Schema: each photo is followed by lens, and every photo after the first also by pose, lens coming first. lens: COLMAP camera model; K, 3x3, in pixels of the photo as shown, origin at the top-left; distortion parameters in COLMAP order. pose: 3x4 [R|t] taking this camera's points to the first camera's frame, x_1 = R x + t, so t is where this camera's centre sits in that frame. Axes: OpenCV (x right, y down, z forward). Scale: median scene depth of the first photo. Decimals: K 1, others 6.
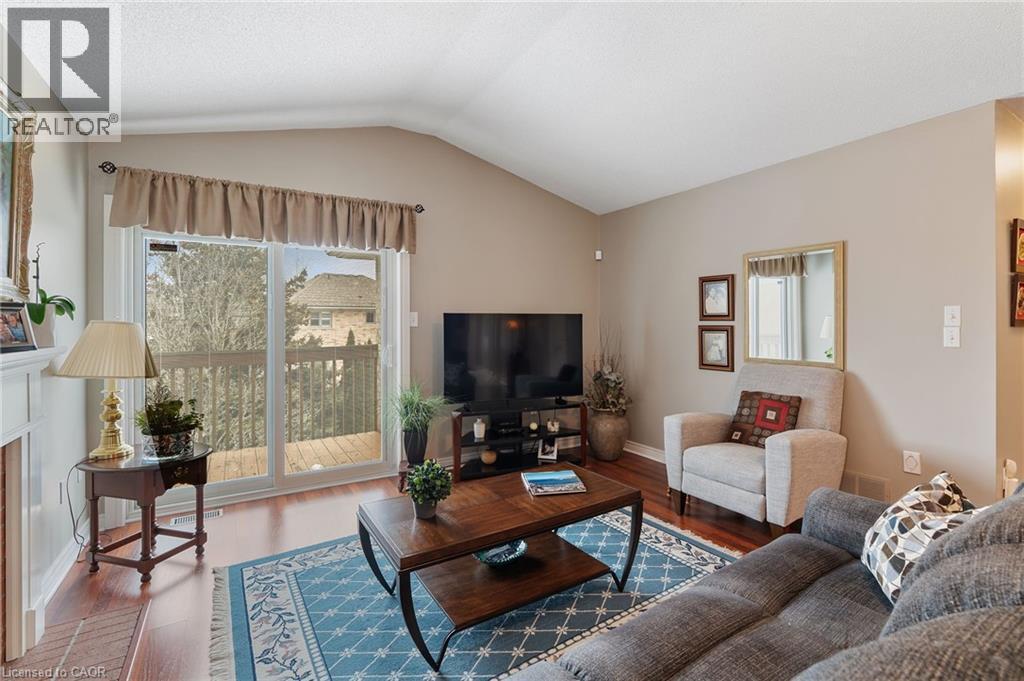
lens RADIAL K [[461.0, 0, 511.6], [0, 461.0, 323.5], [0, 0, 1]] dist [-0.002485, -0.000006]
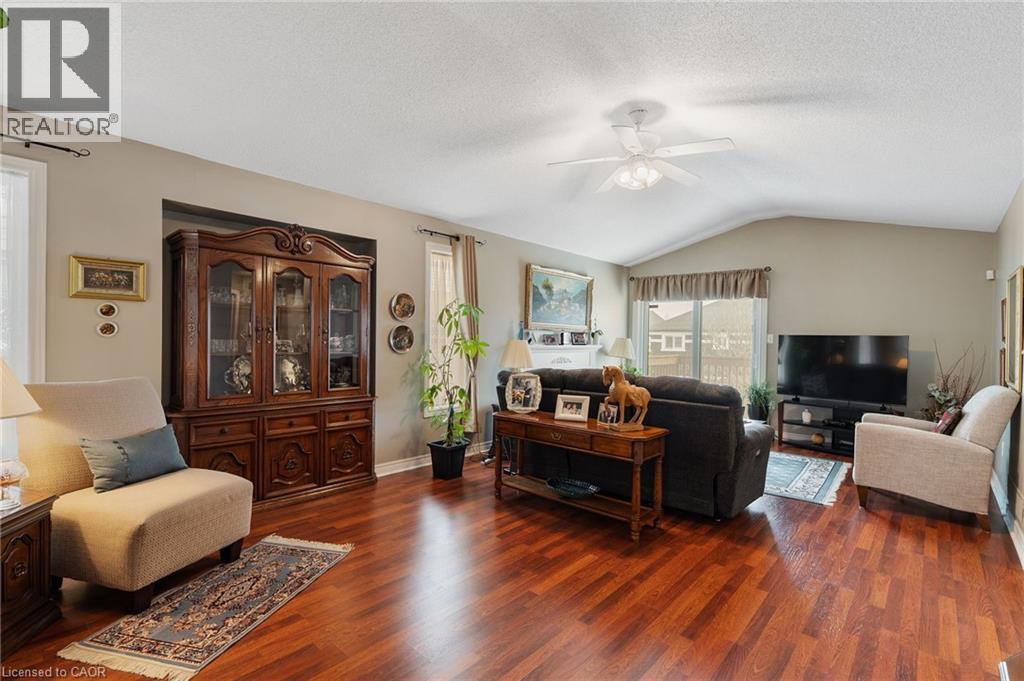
lens RADIAL K [[461.0, 0, 511.6], [0, 461.0, 323.5], [0, 0, 1]] dist [-0.002485, -0.000006]
pose [[0.285659, -0.020019, -0.958122, 1.068843], [-0.018176, 0.999489, -0.026302, -0.004364], [0.958159, 0.024929, 0.285149, -0.293544]]
